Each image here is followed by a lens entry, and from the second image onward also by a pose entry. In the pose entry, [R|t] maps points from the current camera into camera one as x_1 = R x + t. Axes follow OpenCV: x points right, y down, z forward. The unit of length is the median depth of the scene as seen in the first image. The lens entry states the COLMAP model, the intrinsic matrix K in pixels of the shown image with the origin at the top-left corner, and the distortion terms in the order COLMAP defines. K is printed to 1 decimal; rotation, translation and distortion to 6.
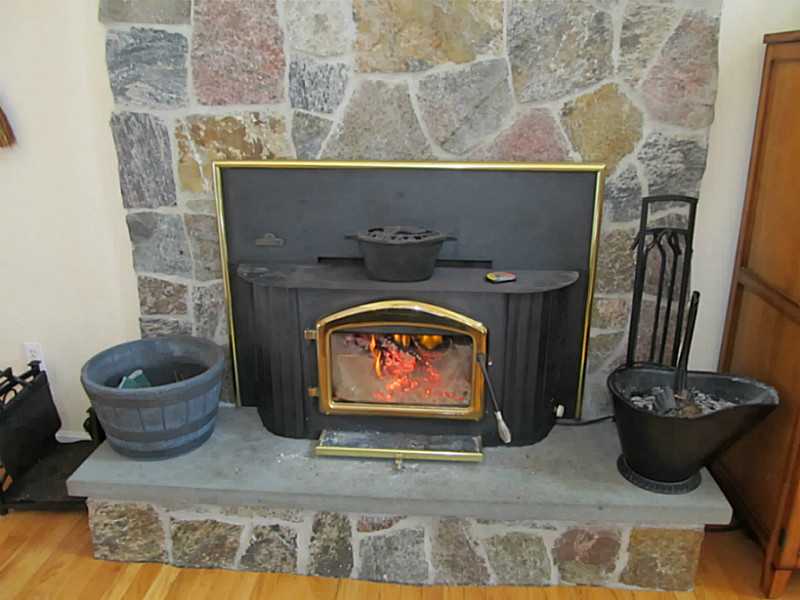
lens RADIAL K [[658.6, 0, 398.8], [0, 658.6, 298.5], [0, 0, 1]] dist [-0.065620, 0.011347]
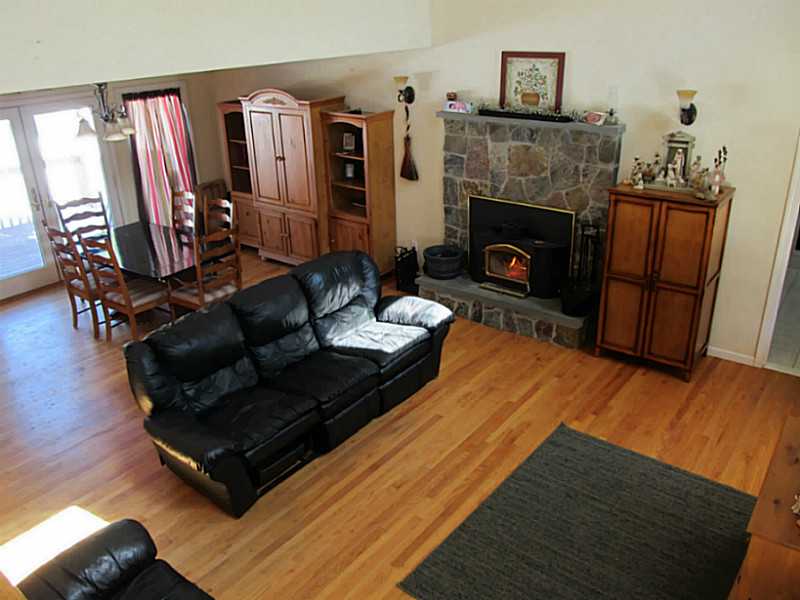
lens RADIAL K [[658.6, 0, 401.6], [0, 658.6, 300.3], [0, 0, 1]] dist [-0.065620, 0.011347]
pose [[0.828714, 0.201633, -0.522089, 1.333612], [-0.151266, 0.978824, 0.137920, -0.097264], [0.538842, -0.035322, 0.841666, -2.084064]]
